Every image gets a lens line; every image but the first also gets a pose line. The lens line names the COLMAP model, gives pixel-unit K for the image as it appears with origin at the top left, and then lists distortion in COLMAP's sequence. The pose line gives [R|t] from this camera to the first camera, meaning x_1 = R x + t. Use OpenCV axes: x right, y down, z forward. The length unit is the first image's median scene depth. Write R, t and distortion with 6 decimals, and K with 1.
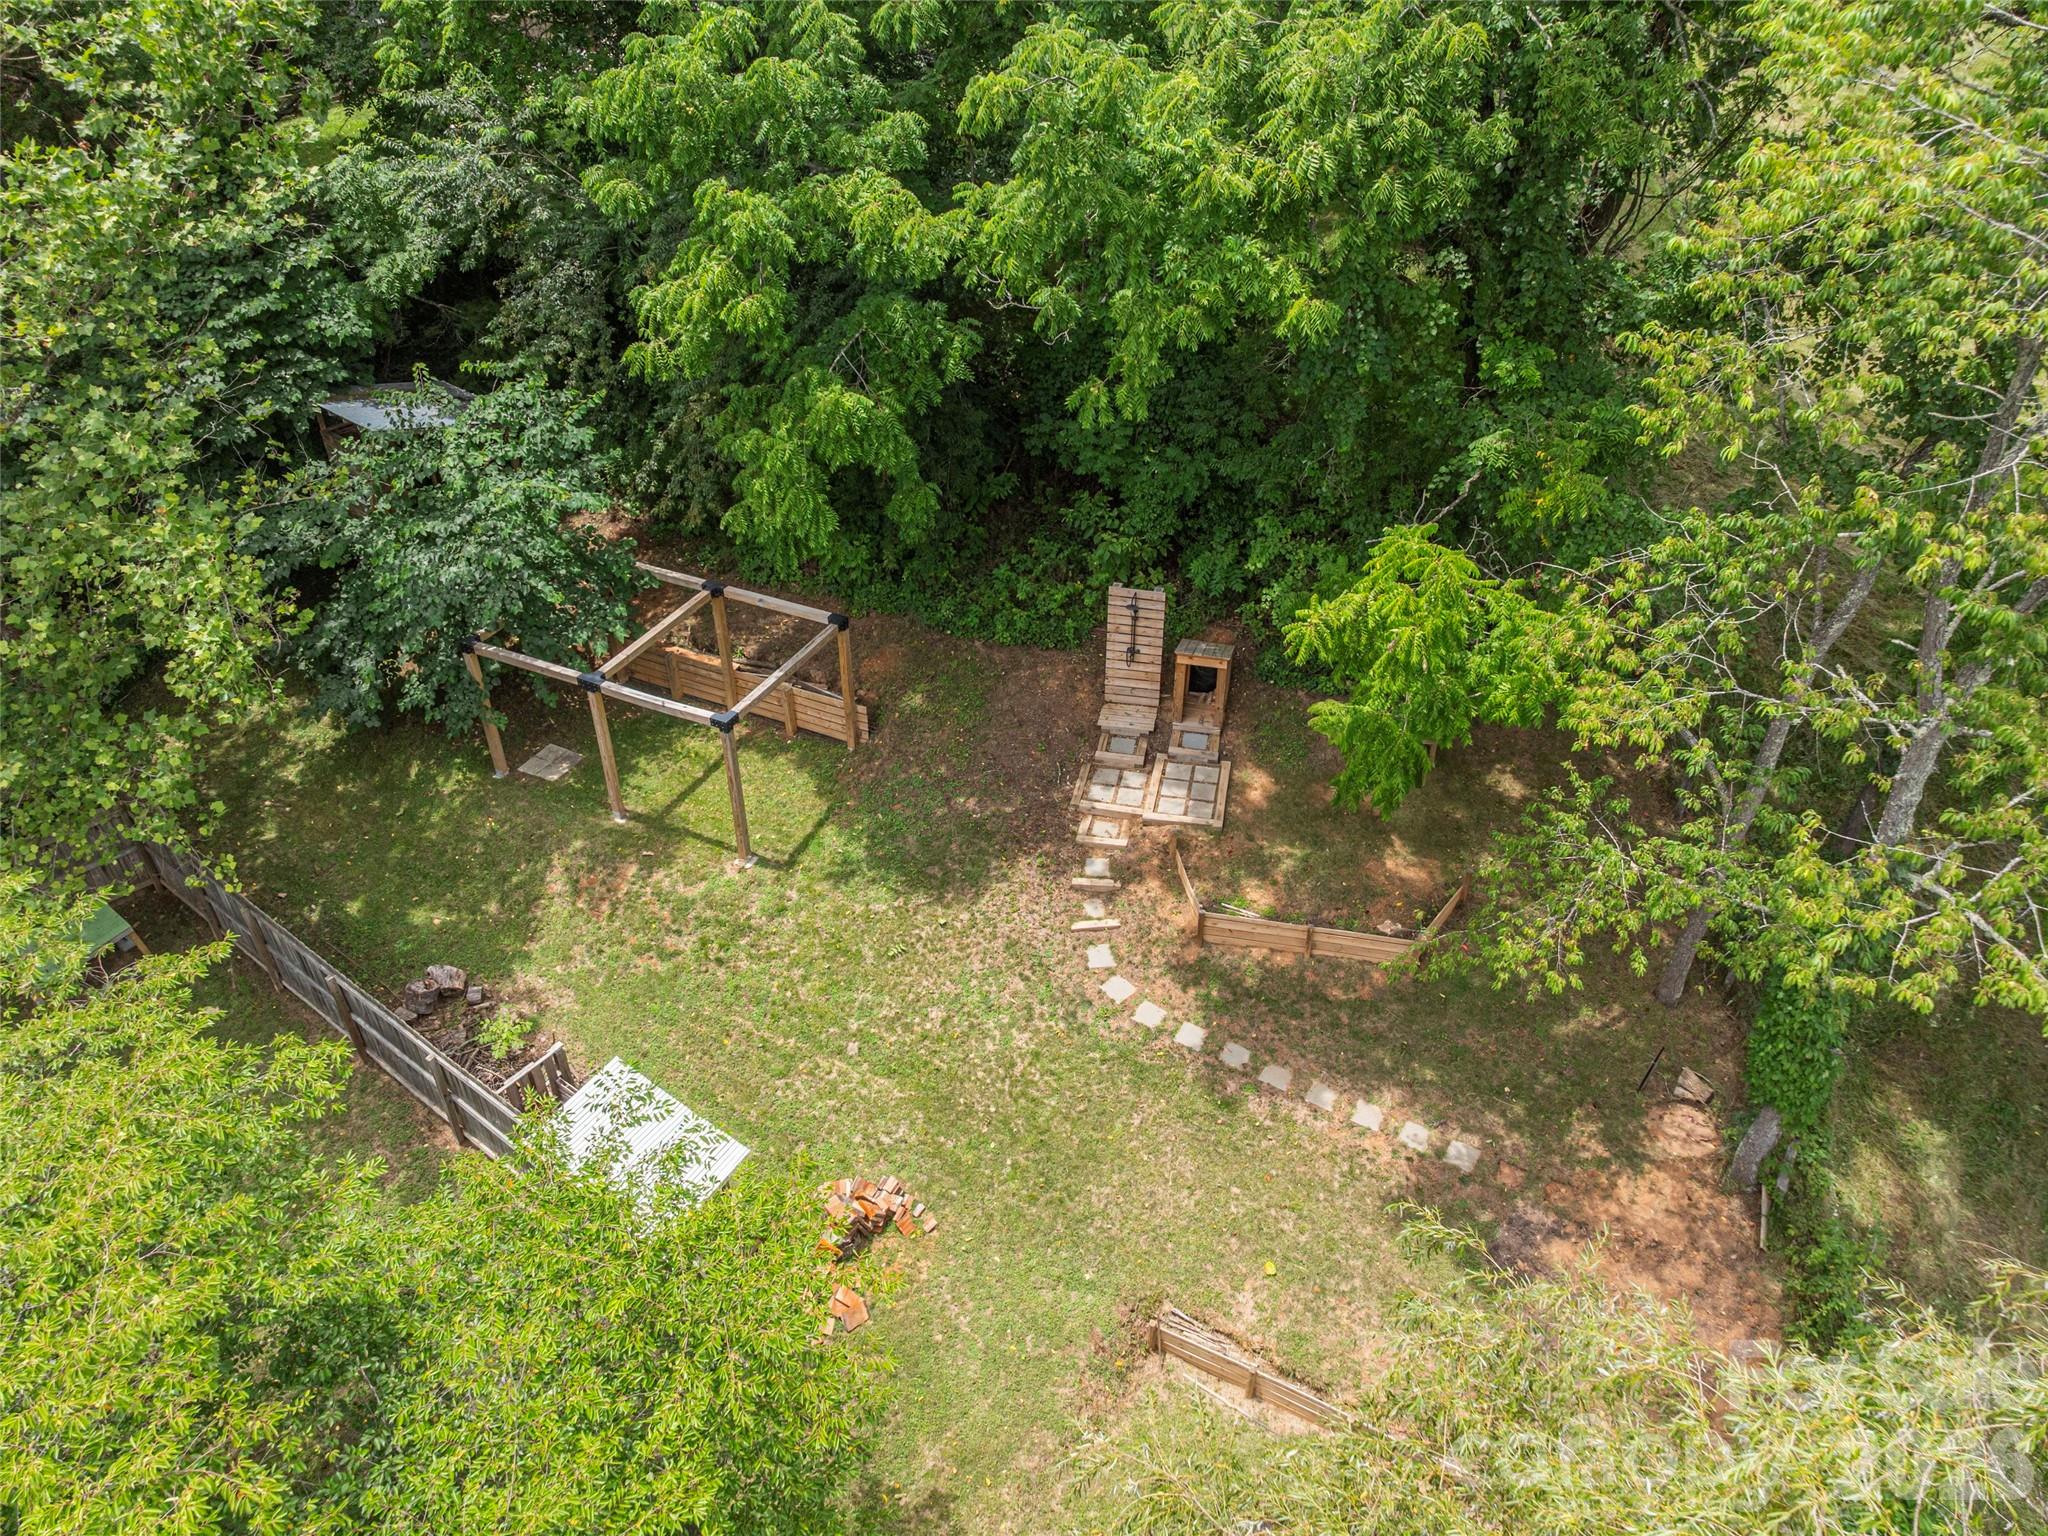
lens RADIAL K [[1401.1, 0, 1044.9], [0, 1401.1, 769.2], [0, 0, 1]] dist [-0.006004, -0.066452]
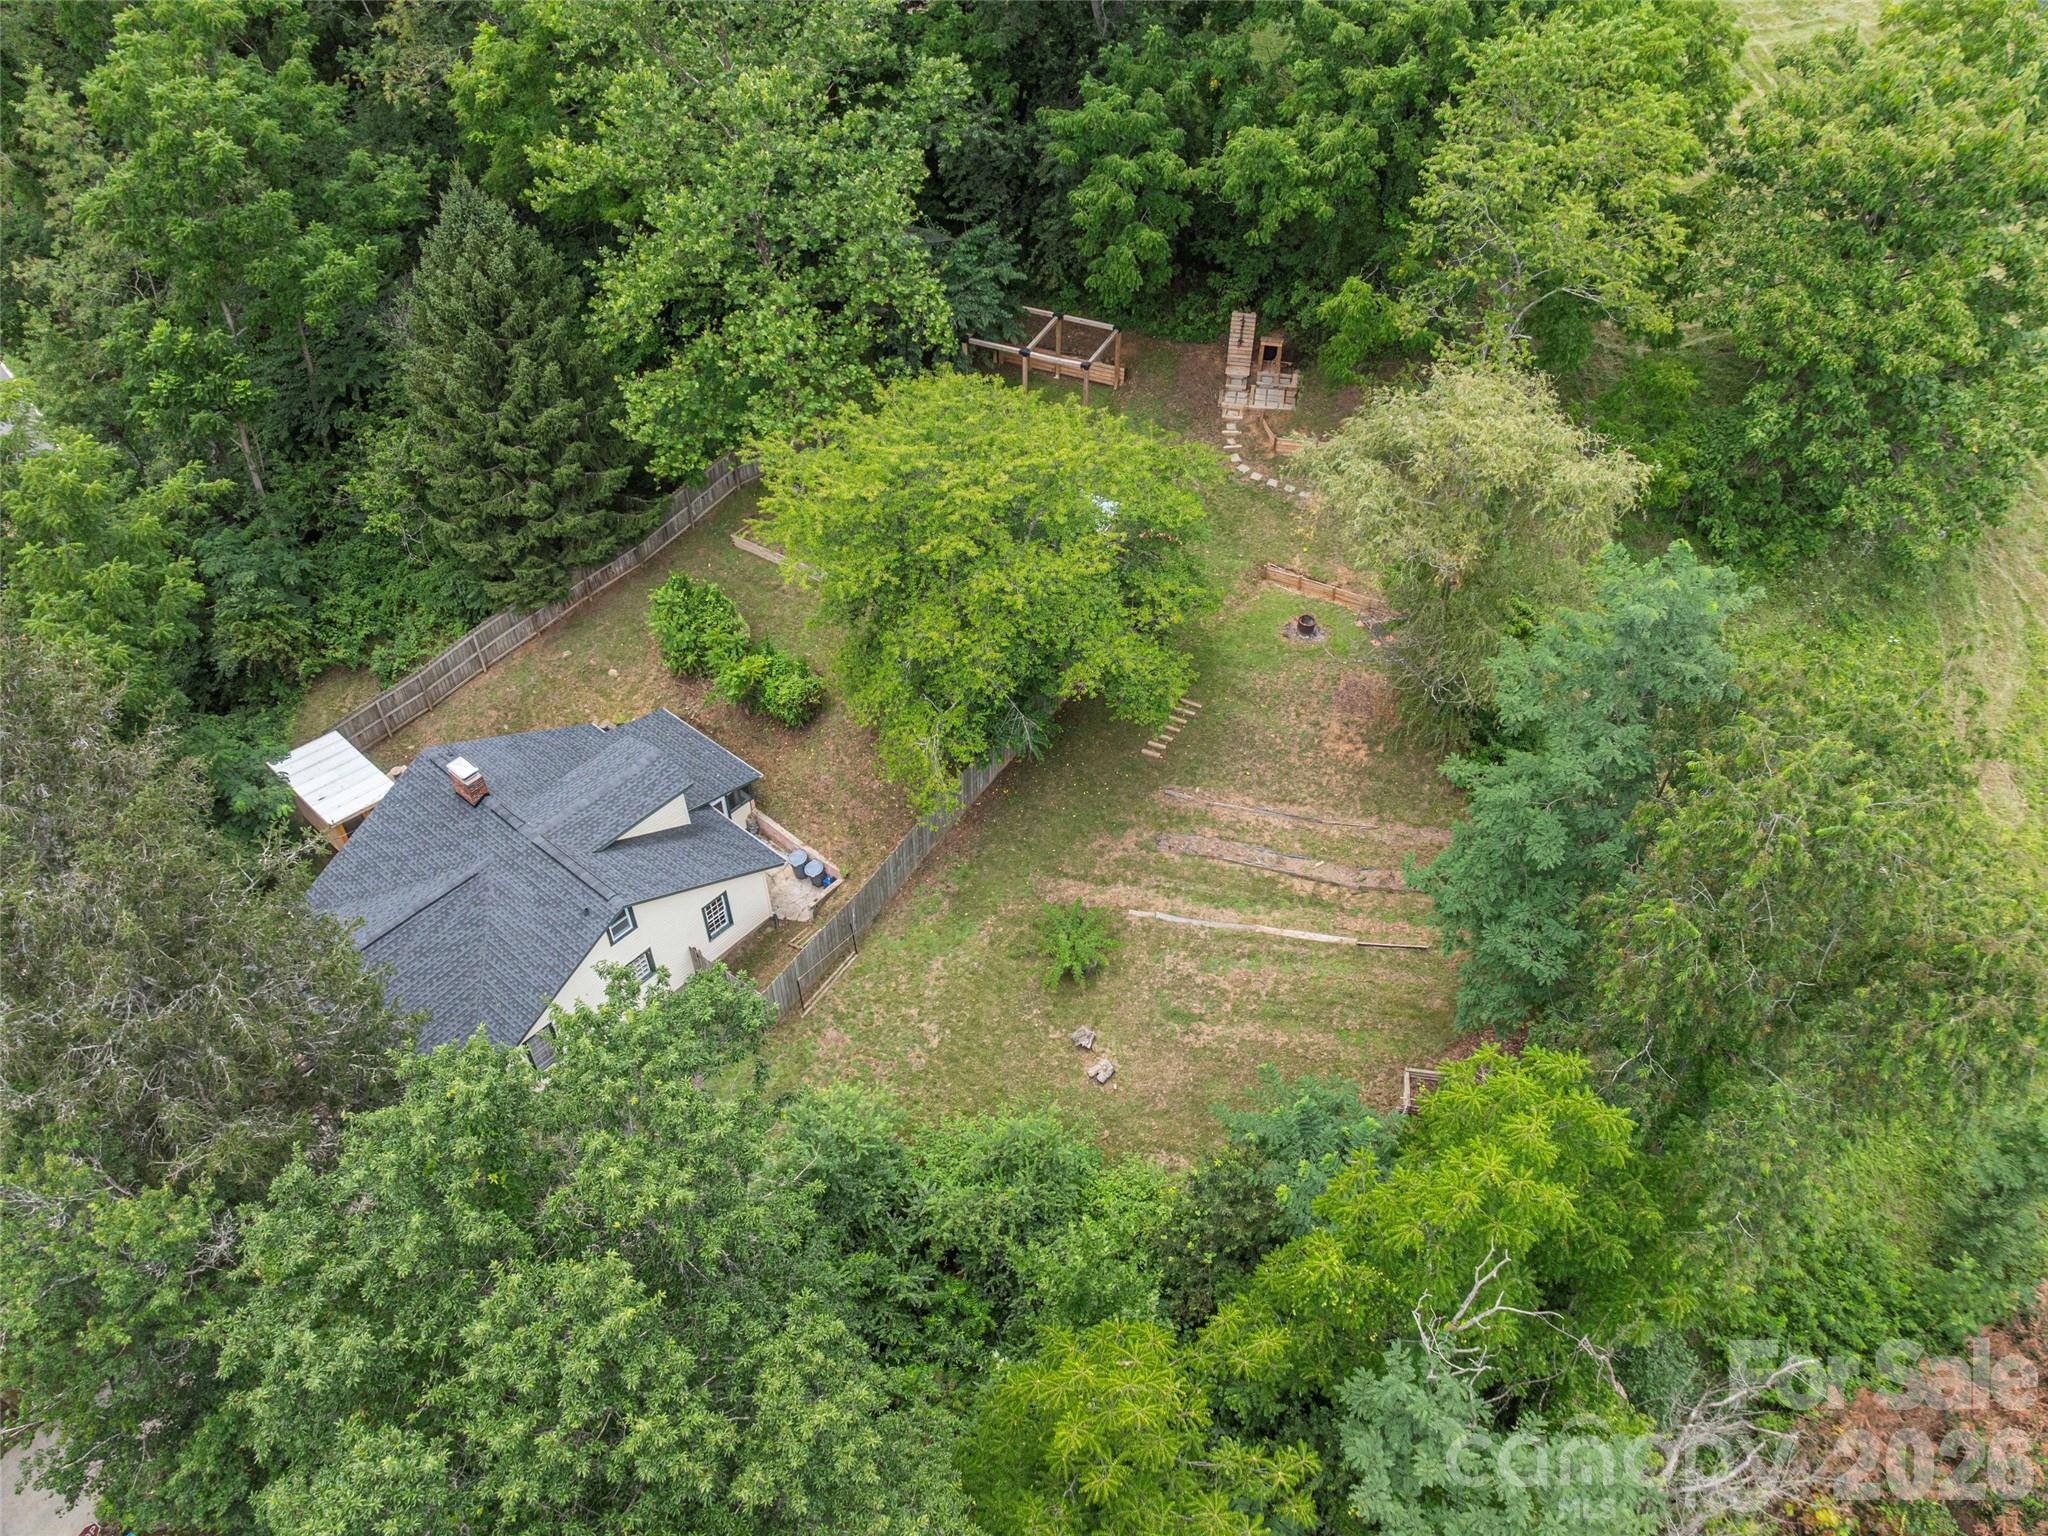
lens RADIAL K [[1456.8, 0, 1040.6], [0, 1456.8, 762.0], [0, 0, 1]] dist [-0.003395, -0.003609]
pose [[0.999424, -0.017200, 0.029254, -0.397777], [0.013732, 0.993286, 0.114870, 0.370207], [-0.031034, -0.114402, 0.992950, -1.668366]]
